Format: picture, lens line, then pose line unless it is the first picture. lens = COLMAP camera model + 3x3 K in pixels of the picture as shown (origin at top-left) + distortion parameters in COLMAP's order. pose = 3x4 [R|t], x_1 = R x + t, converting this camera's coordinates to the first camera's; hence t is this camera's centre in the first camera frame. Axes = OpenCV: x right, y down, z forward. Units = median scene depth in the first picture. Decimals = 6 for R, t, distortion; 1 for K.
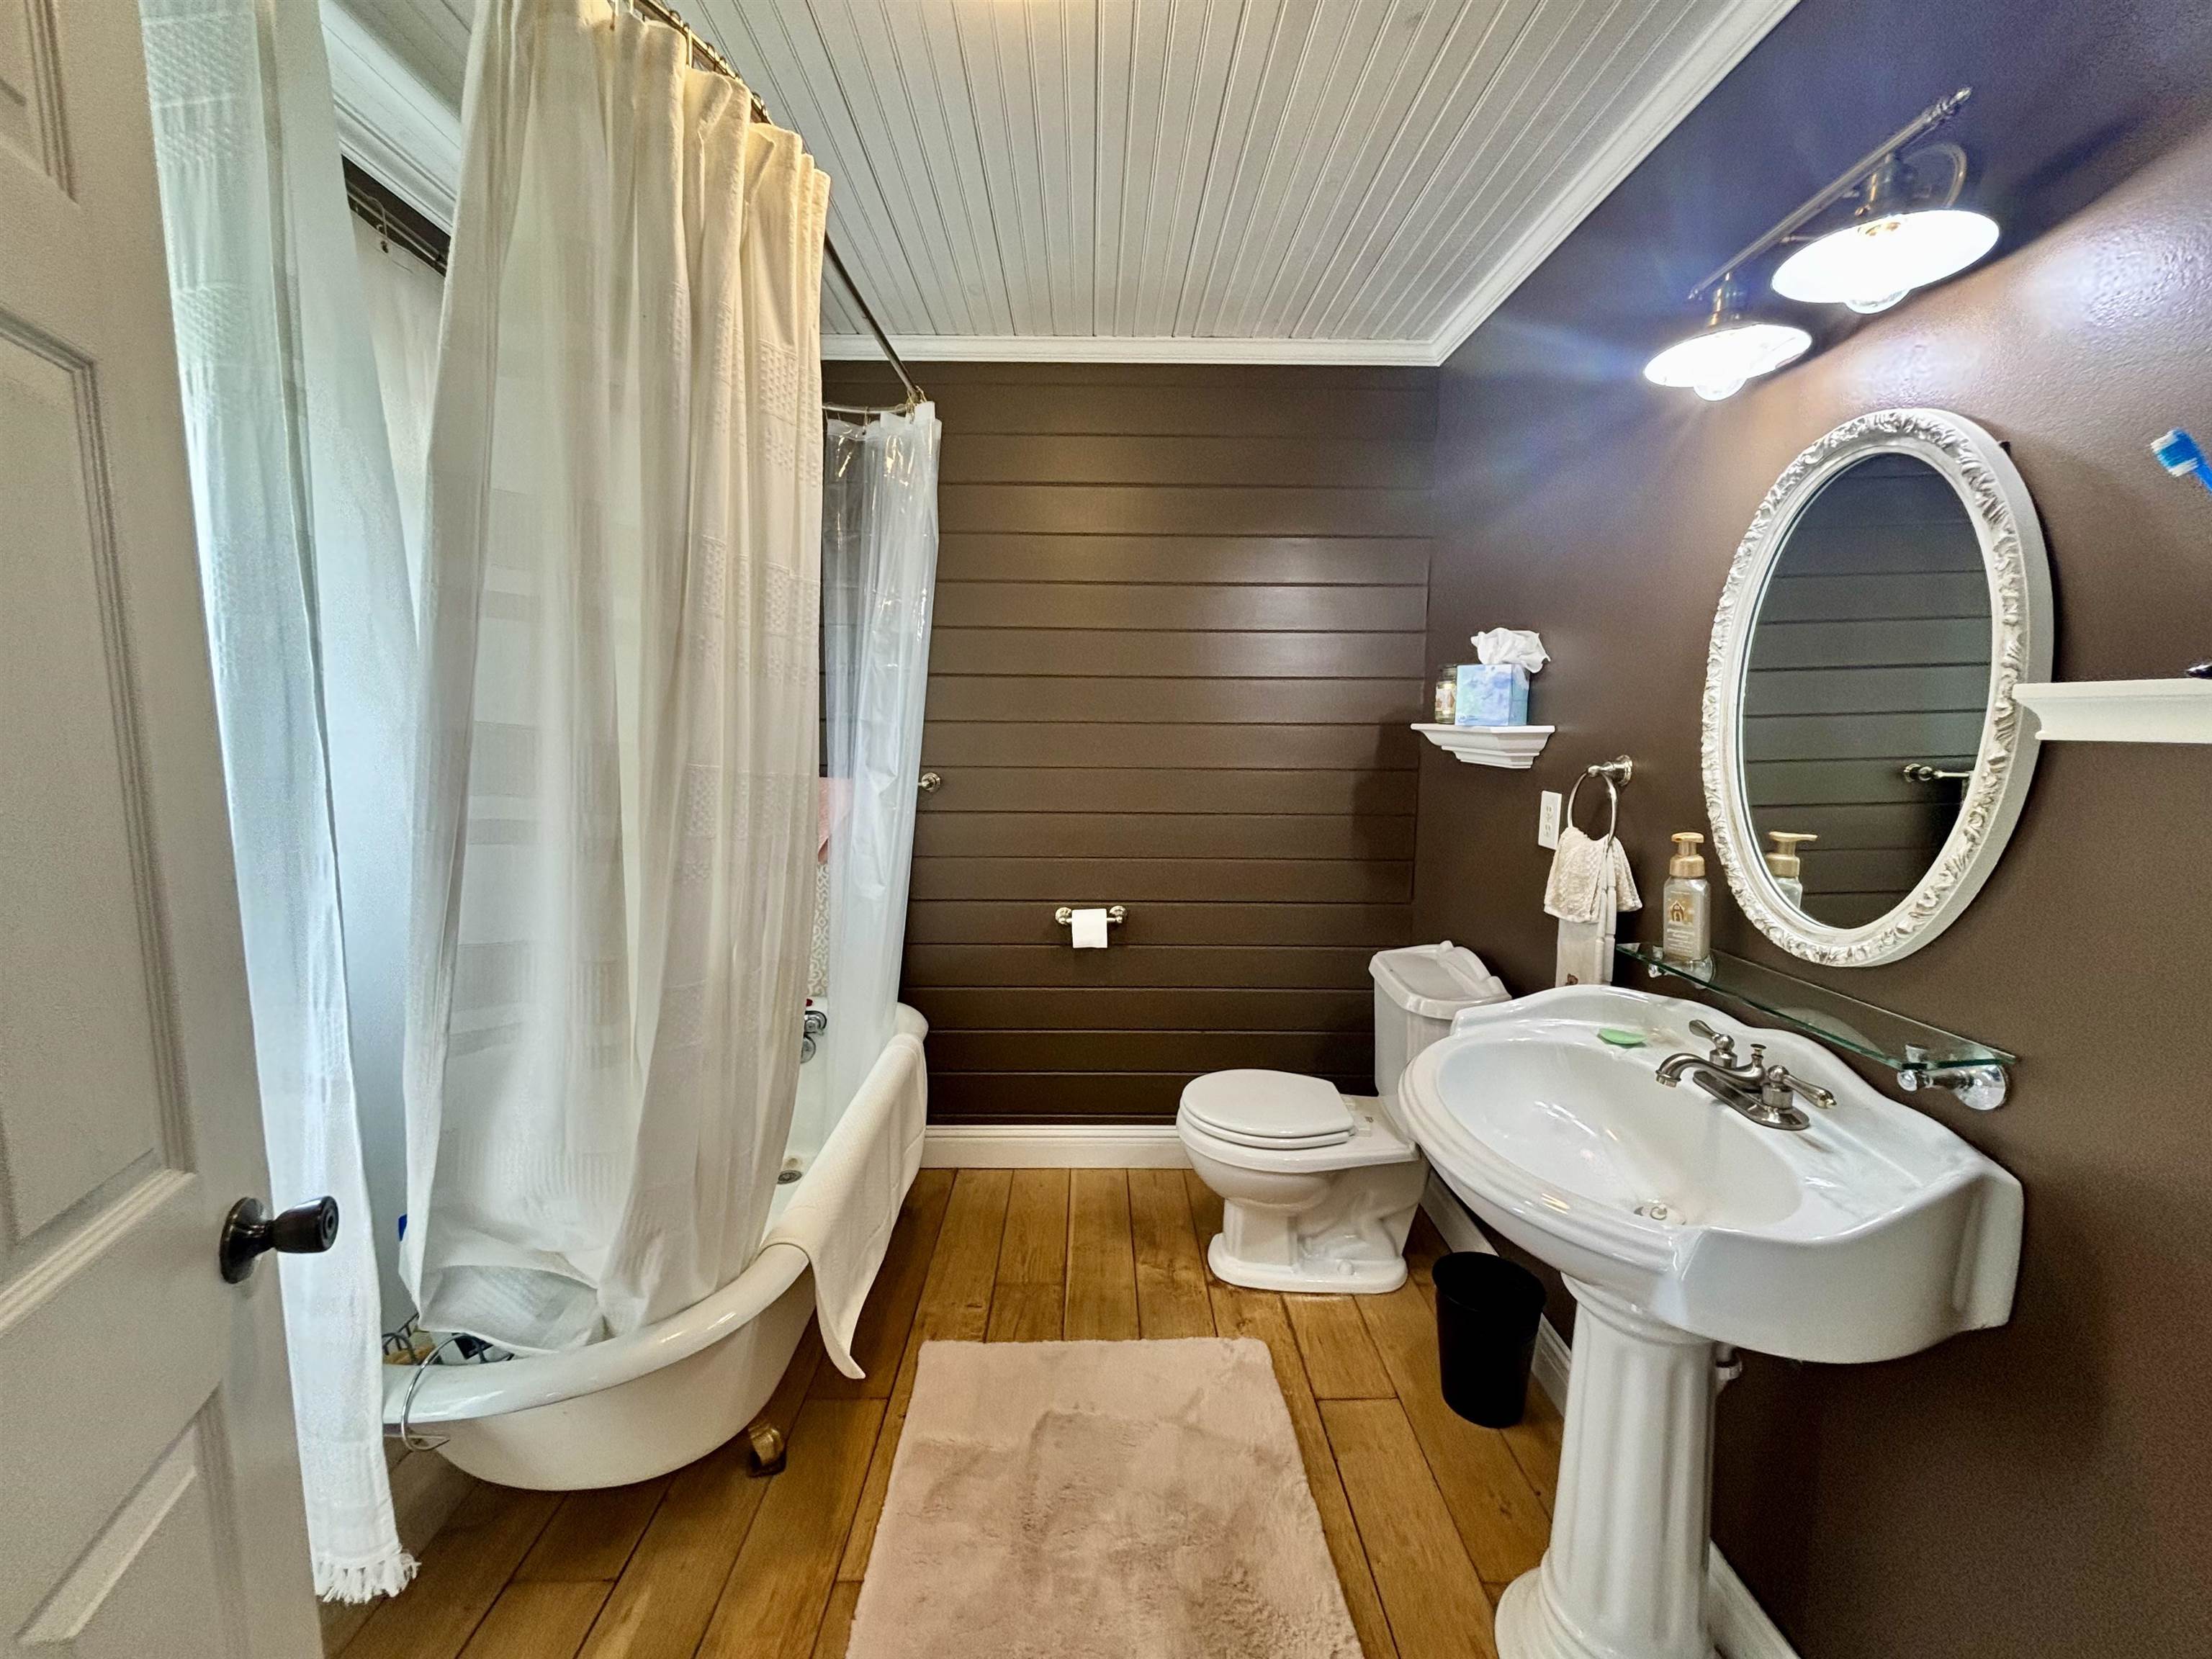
lens RADIAL K [[890.9, 0, 1106.8], [0, 890.9, 828.4], [0, 0, 1]] dist [0.005684, -0.000618]
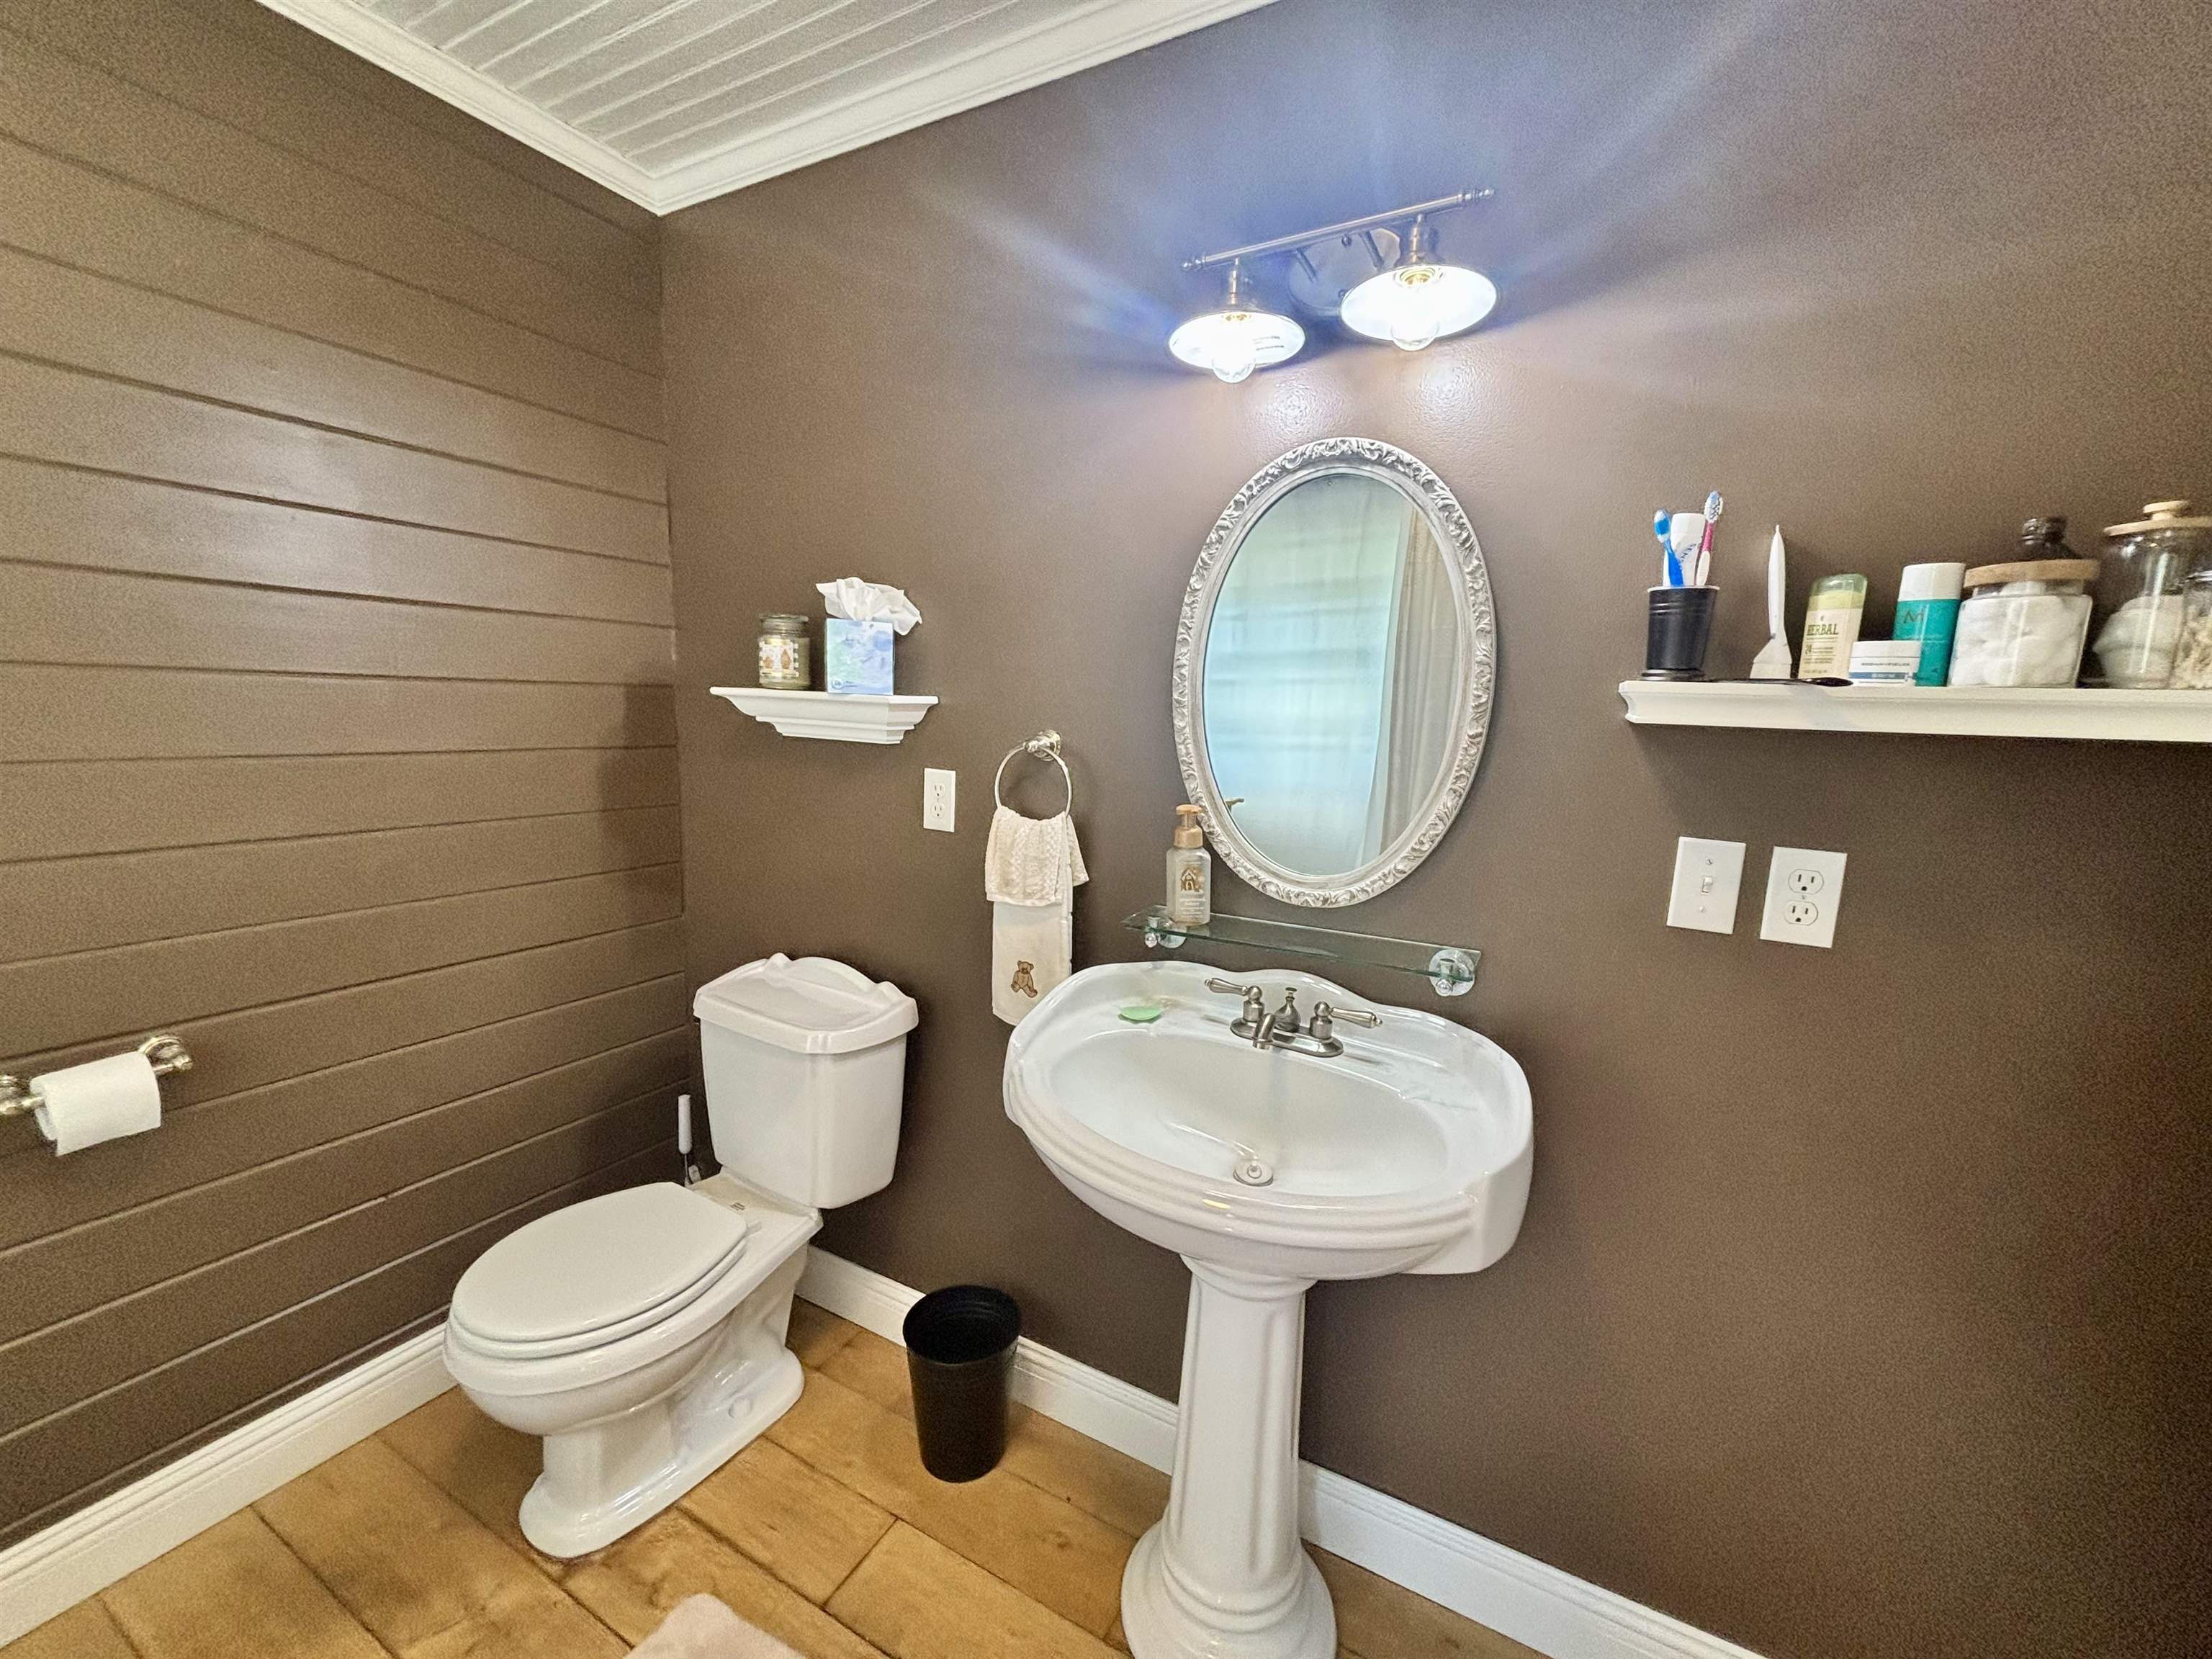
lens RADIAL K [[890.9, 0, 1106.9], [0, 890.9, 834.0], [0, 0, 1]] dist [0.005684, -0.000618]
pose [[0.492179, -0.114918, 0.862875, -0.242968], [0.075204, 0.993155, 0.089373, -0.050433], [-0.867240, 0.020904, 0.497452, 0.464000]]
